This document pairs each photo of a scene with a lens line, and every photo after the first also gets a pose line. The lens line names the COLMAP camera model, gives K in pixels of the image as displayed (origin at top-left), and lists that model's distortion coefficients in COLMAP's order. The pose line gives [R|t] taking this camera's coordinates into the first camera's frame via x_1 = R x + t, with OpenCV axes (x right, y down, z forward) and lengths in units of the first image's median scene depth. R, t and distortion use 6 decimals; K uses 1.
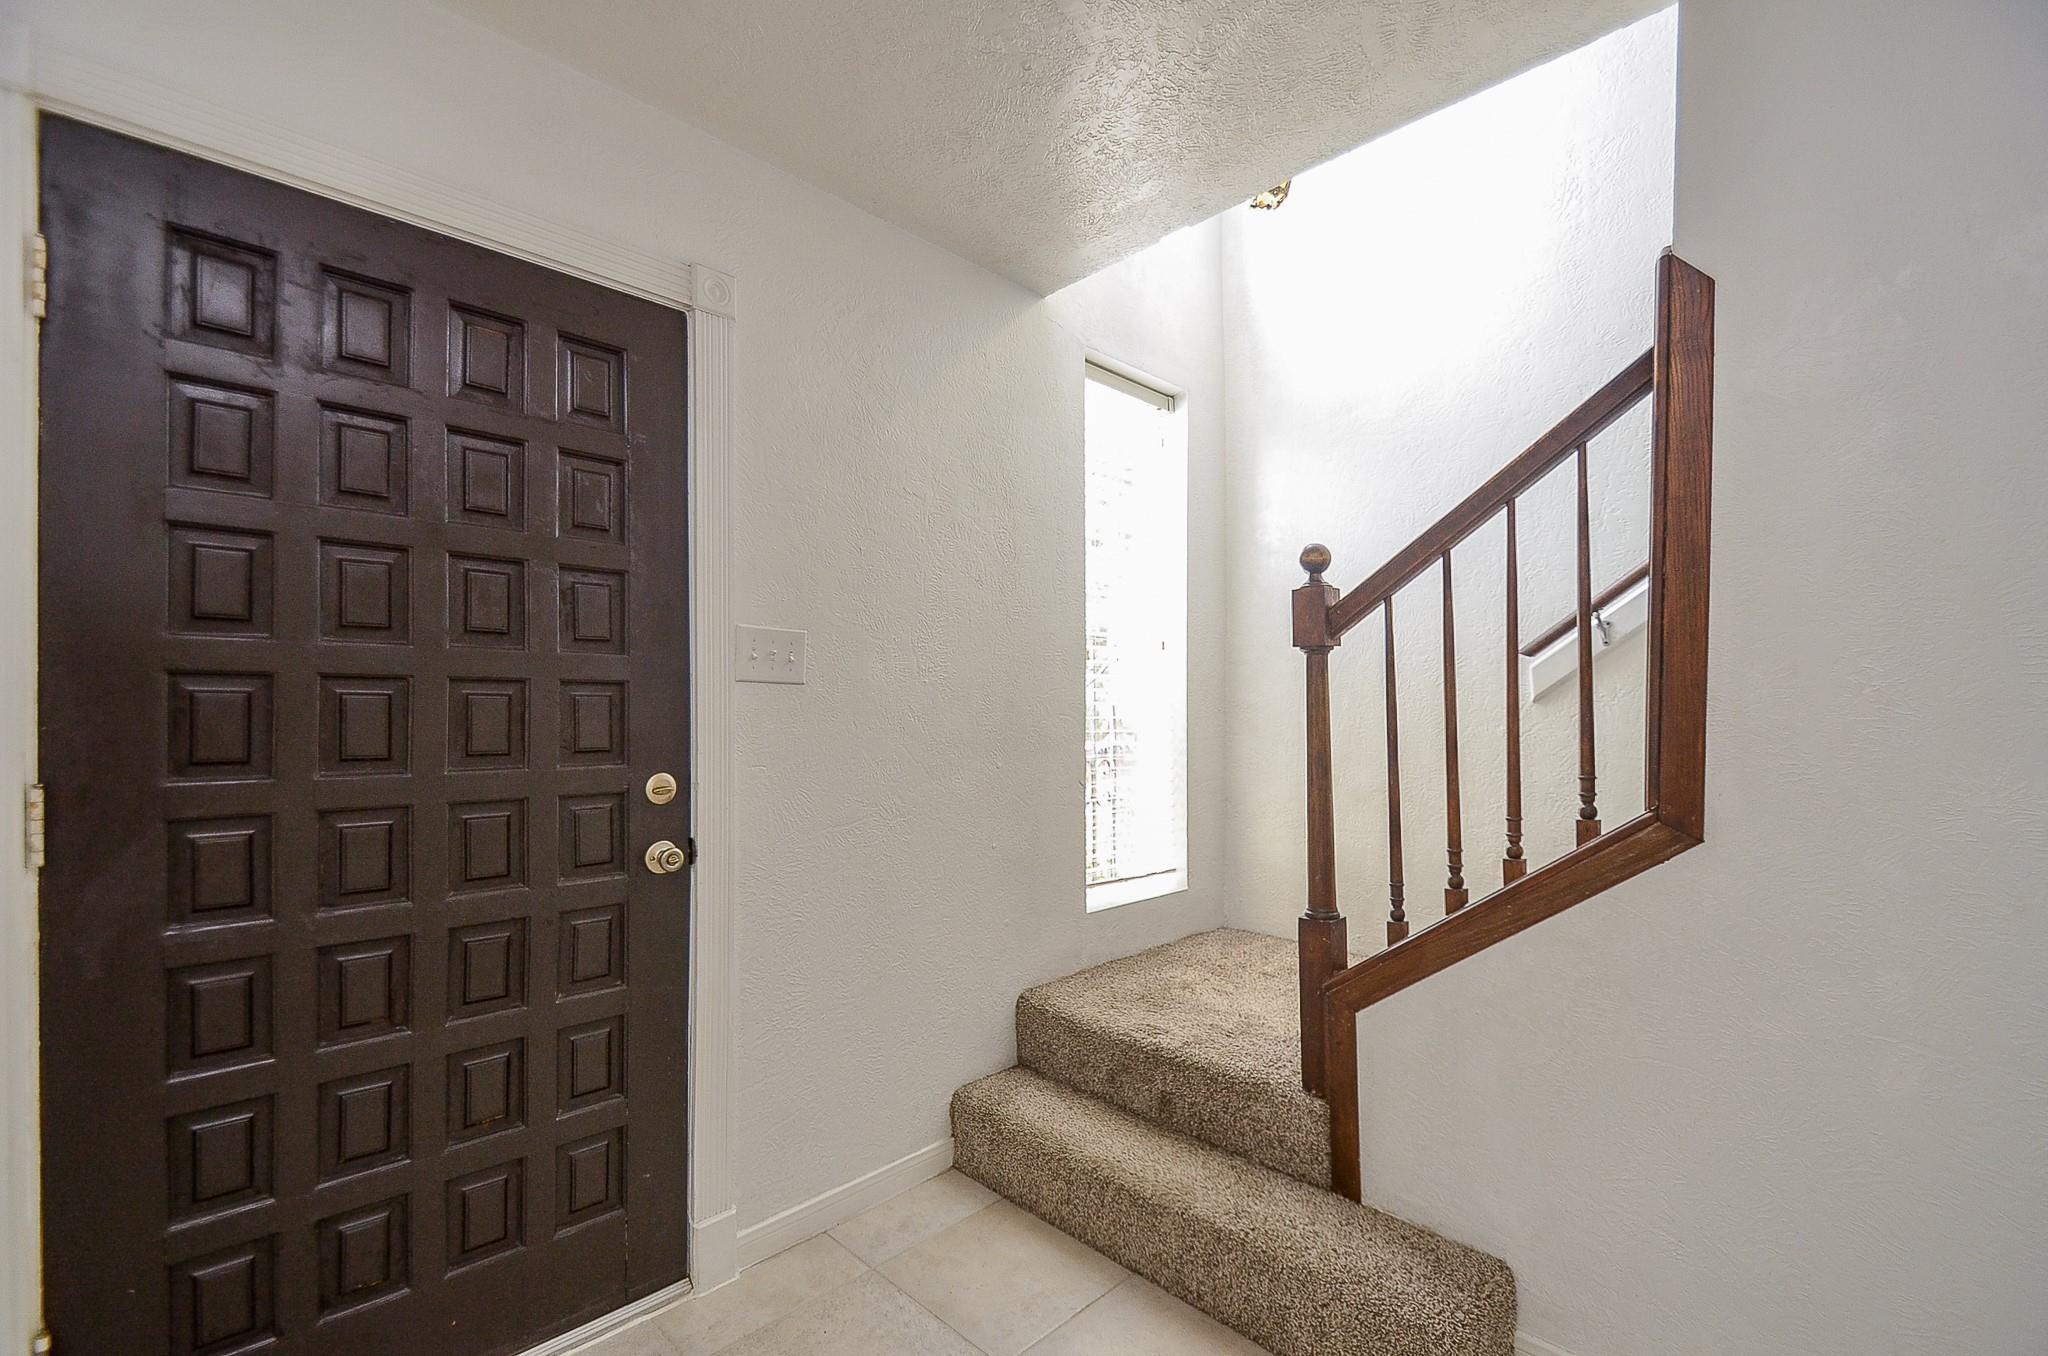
lens RADIAL K [[898.9, 0, 1028.5], [0, 898.9, 709.6], [0, 0, 1]] dist [-0.000196, -0.000038]
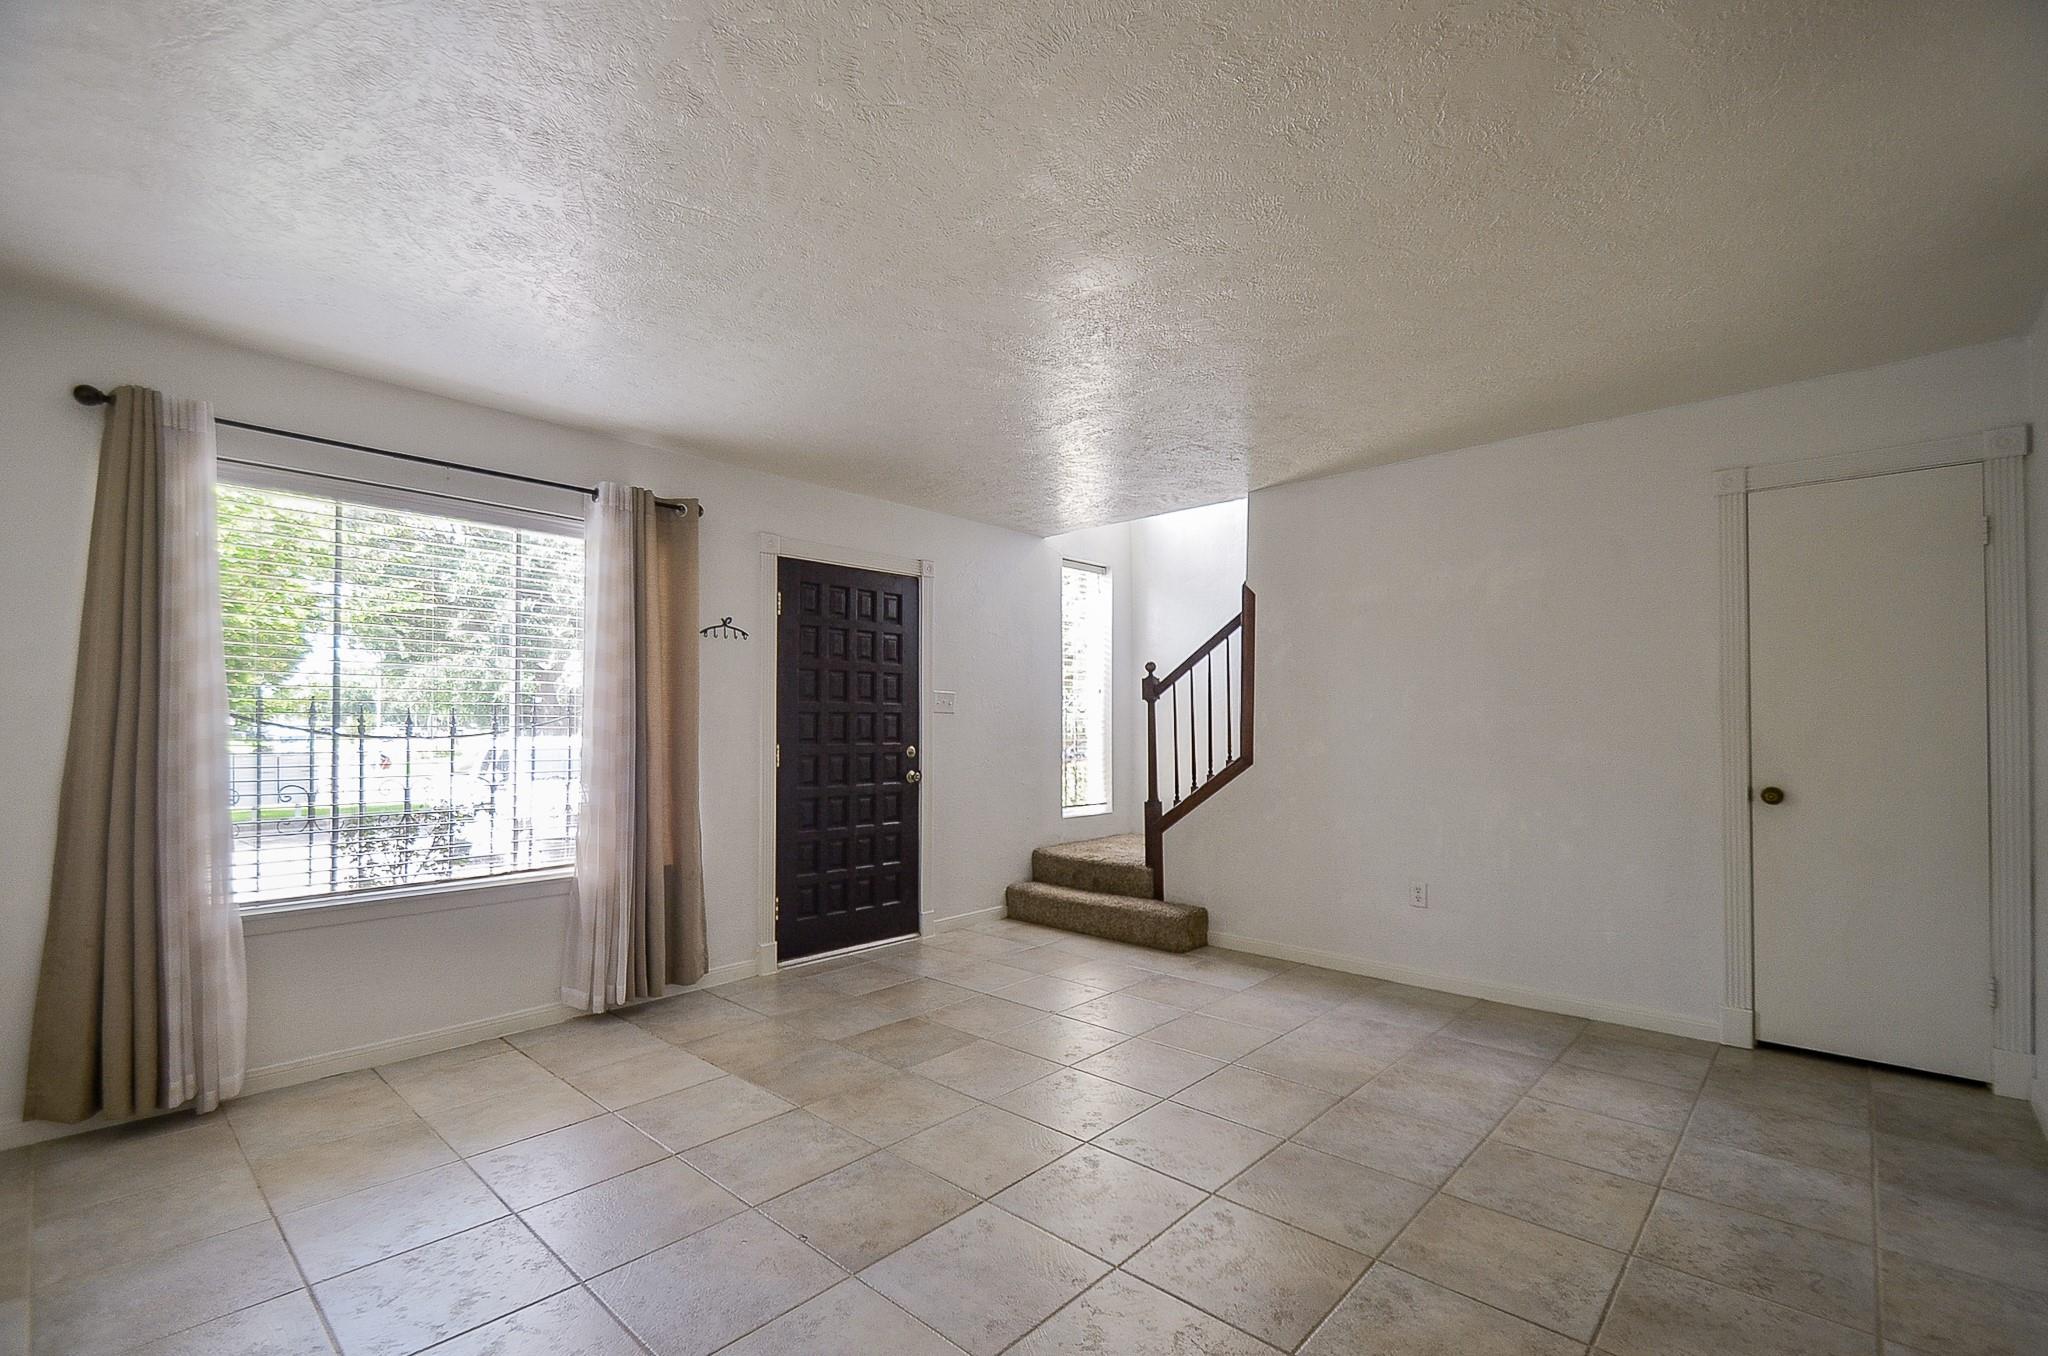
lens RADIAL K [[898.9, 0, 1028.5], [0, 898.9, 709.6], [0, 0, 1]] dist [-0.000196, -0.000038]
pose [[0.999230, 0.001673, 0.039197, -0.149818], [-0.001356, 0.999966, -0.008115, -0.018076], [-0.039210, 0.008056, 0.999199, -1.681898]]
